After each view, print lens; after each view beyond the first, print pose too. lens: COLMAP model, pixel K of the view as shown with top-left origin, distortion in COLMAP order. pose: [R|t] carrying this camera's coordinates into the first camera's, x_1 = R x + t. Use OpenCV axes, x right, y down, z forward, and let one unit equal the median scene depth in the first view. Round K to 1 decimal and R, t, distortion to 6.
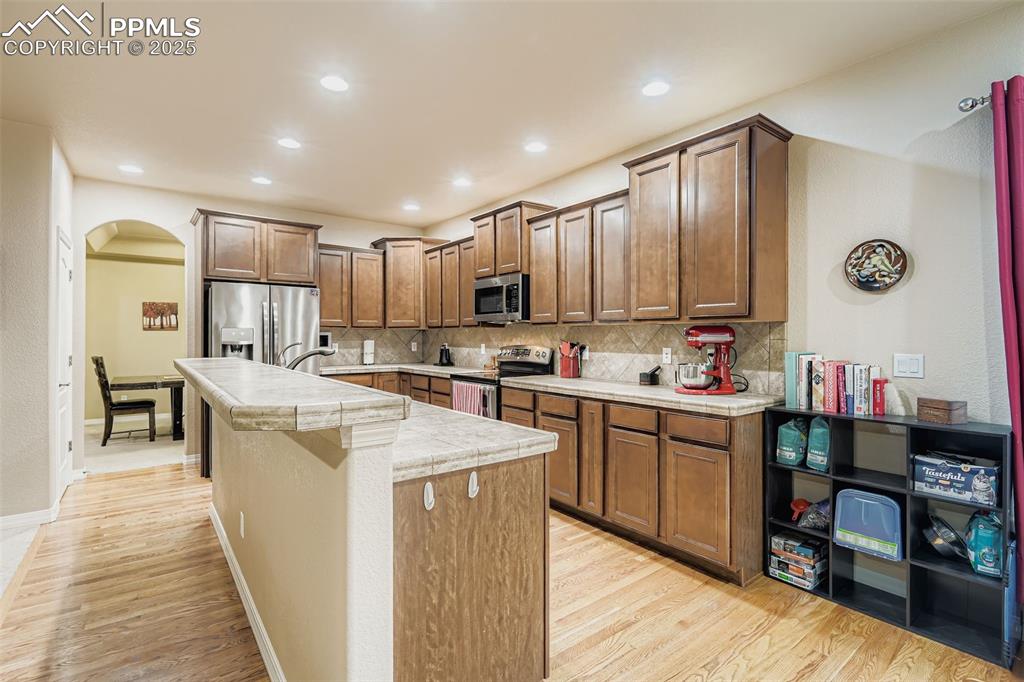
lens RADIAL K [[476.7, 0, 512.0], [0, 476.7, 341.0], [0, 0, 1]] dist [0.000737, -0.010894]
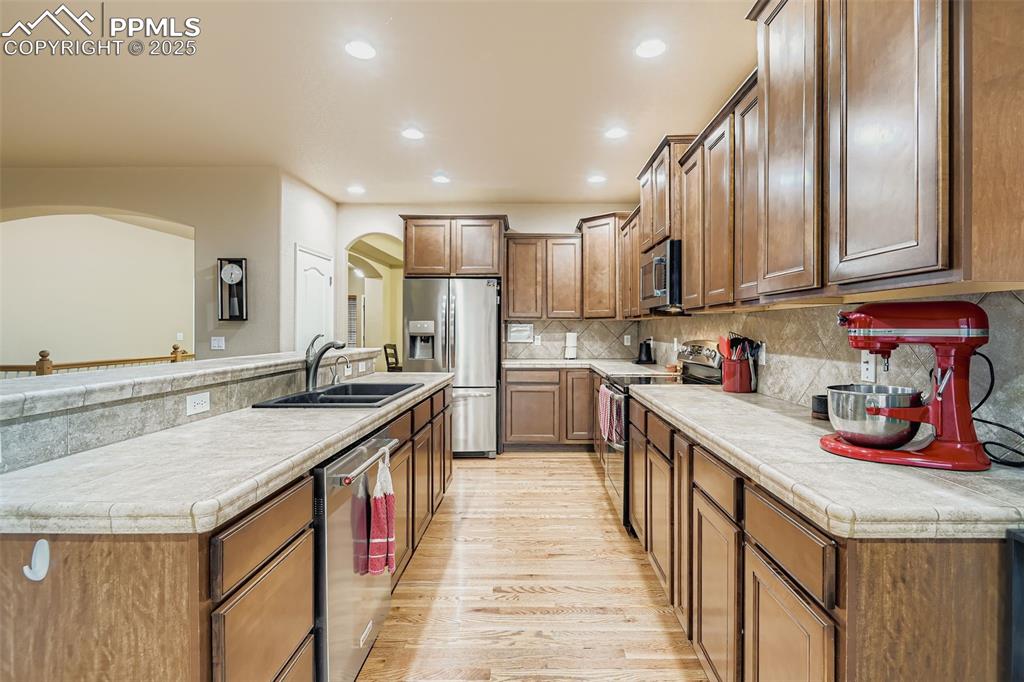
lens RADIAL K [[475.8, 0, 535.7], [0, 475.8, 332.9], [0, 0, 1]] dist [-0.002133, -0.001230]
pose [[0.790878, 0.004154, -0.611960, 0.404801], [-0.004375, 0.999990, 0.001133, -0.003356], [0.611958, 0.001781, 0.790888, 0.441042]]
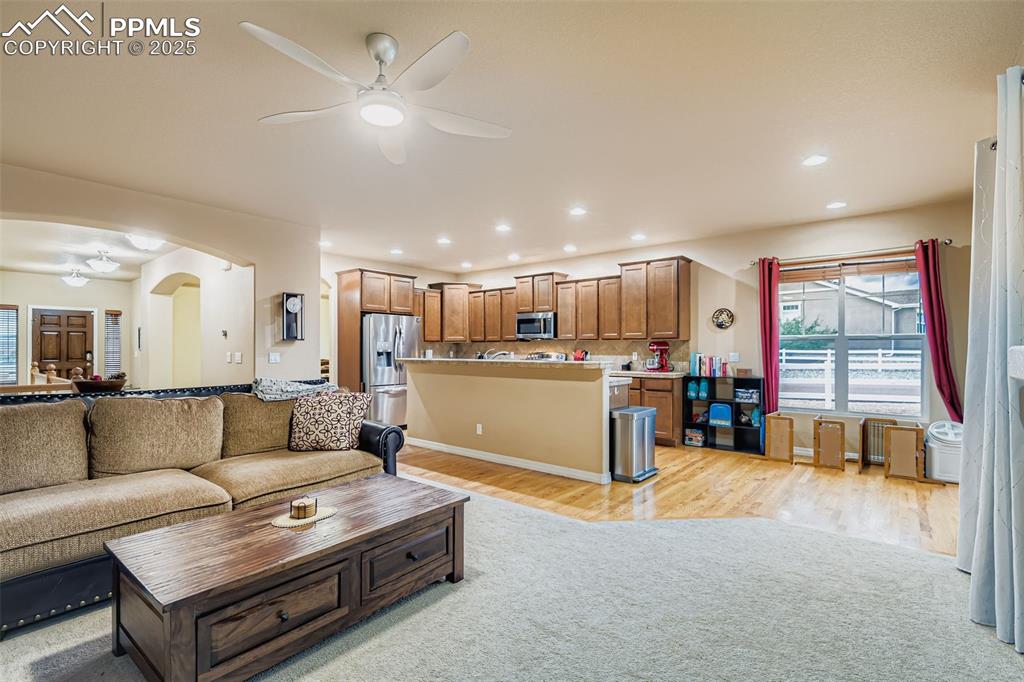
lens RADIAL K [[477.3, 0, 514.6], [0, 477.3, 359.4], [0, 0, 1]] dist [-0.000989, -0.000077]
pose [[0.972189, -0.006301, 0.234113, -0.753181], [0.003510, 0.999918, 0.012338, 0.020797], [-0.234171, -0.011173, 0.972131, -1.002181]]
